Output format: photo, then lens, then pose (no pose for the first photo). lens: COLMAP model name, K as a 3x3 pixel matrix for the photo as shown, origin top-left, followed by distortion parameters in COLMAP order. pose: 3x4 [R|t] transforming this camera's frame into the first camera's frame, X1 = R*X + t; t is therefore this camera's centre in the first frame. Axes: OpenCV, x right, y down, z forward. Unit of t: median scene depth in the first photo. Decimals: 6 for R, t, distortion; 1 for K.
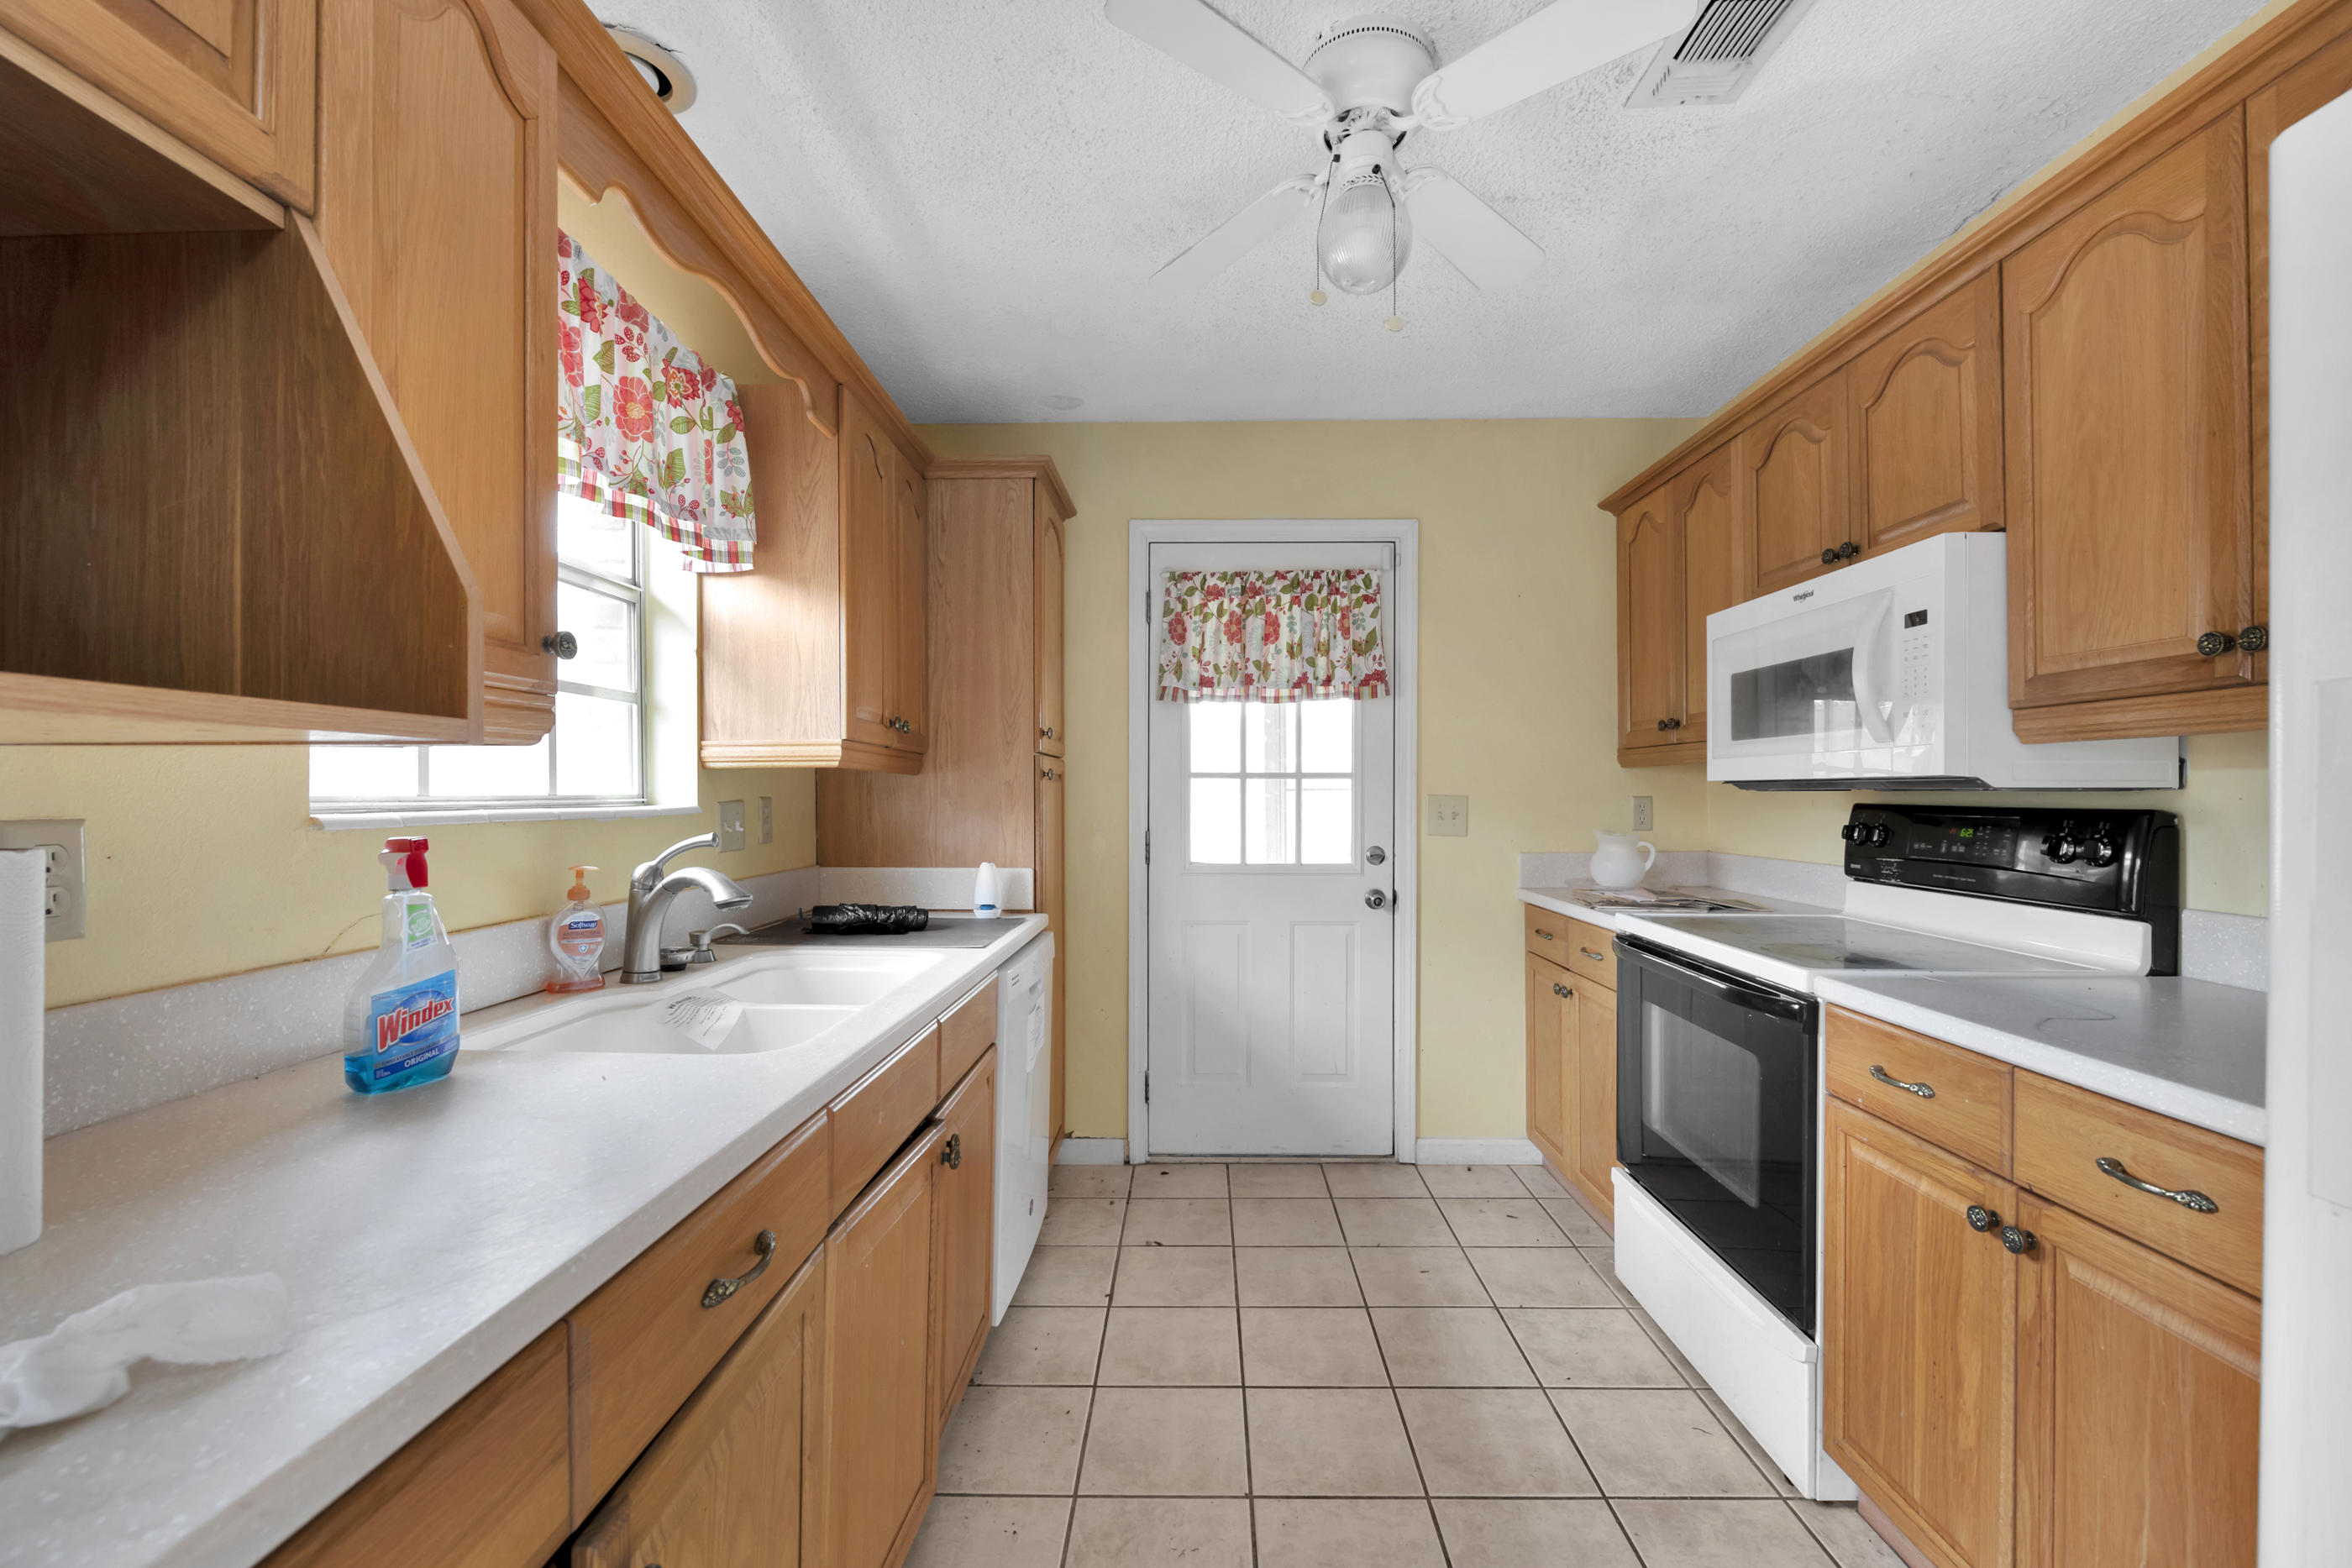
lens RADIAL K [[988.8, 0, 1218.4], [0, 988.8, 793.9], [0, 0, 1]] dist [0.001380, -0.004788]
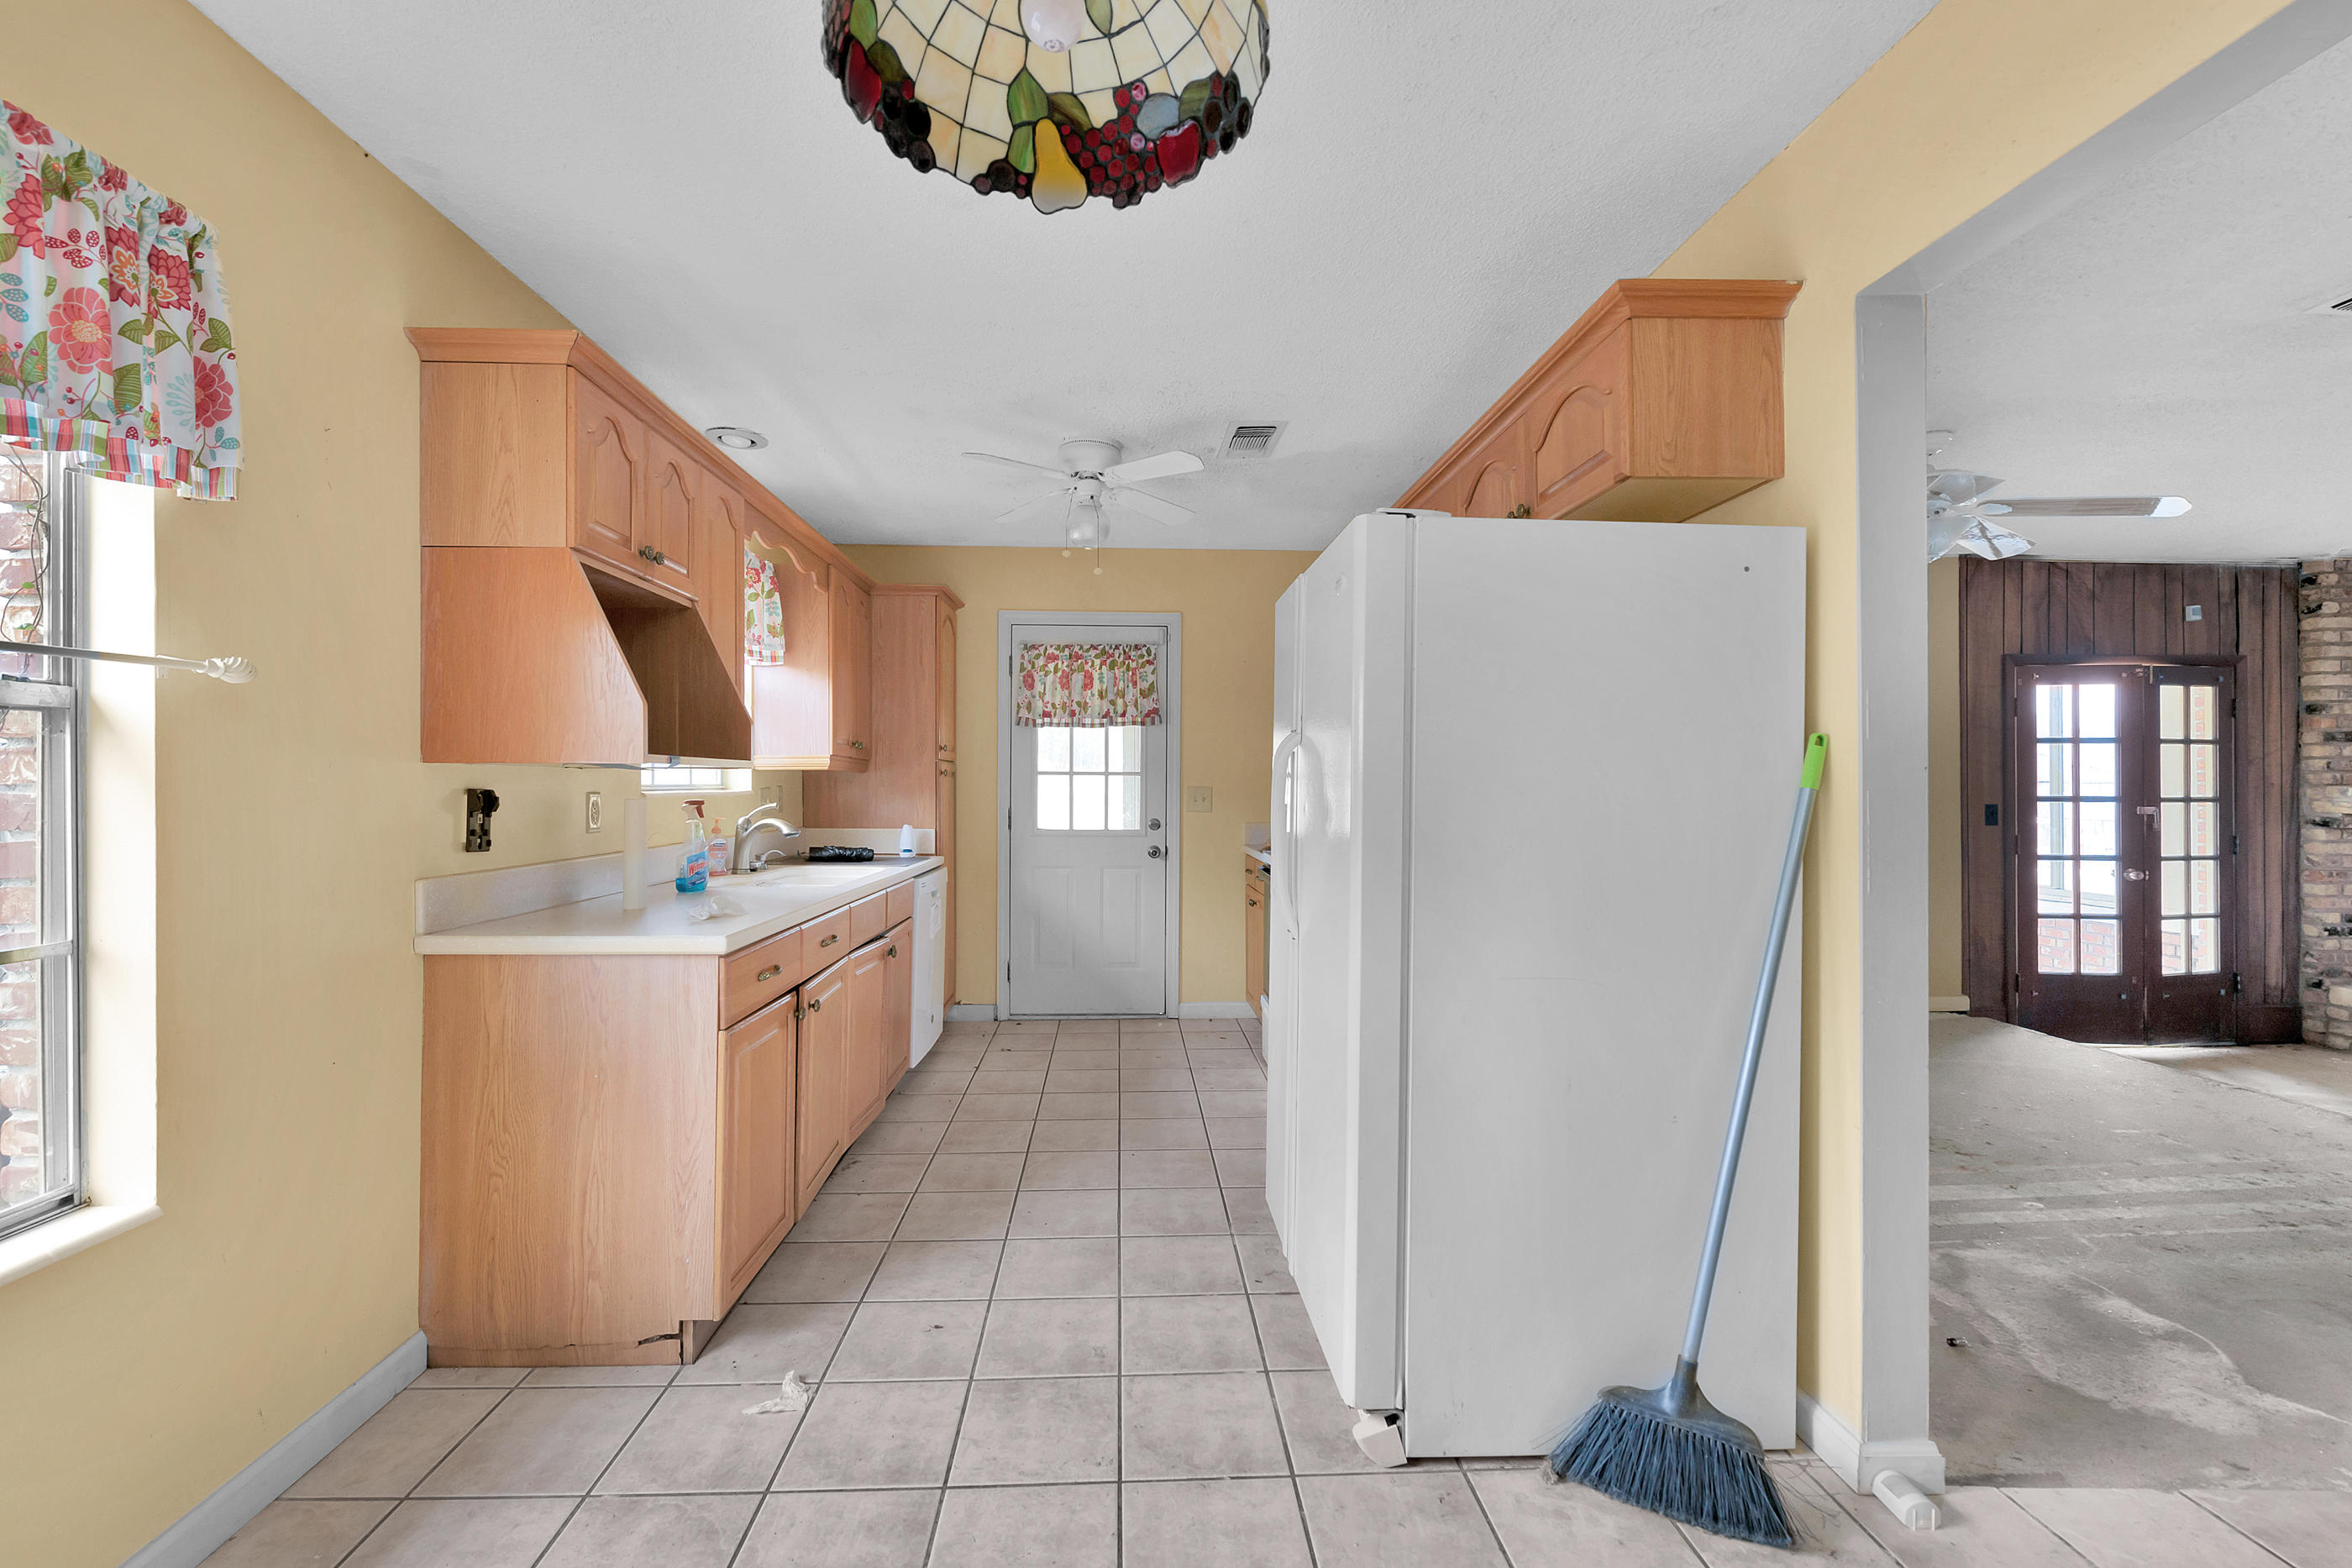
lens RADIAL K [[957.2, 0, 1167.1], [0, 957.2, 787.7], [0, 0, 1]] dist [-0.002678, -0.005051]
pose [[0.999112, 0.003128, 0.042008, 0.116273], [-0.003217, 0.999993, 0.002044, 0.000457], [-0.042001, -0.002177, 0.999115, -0.538339]]
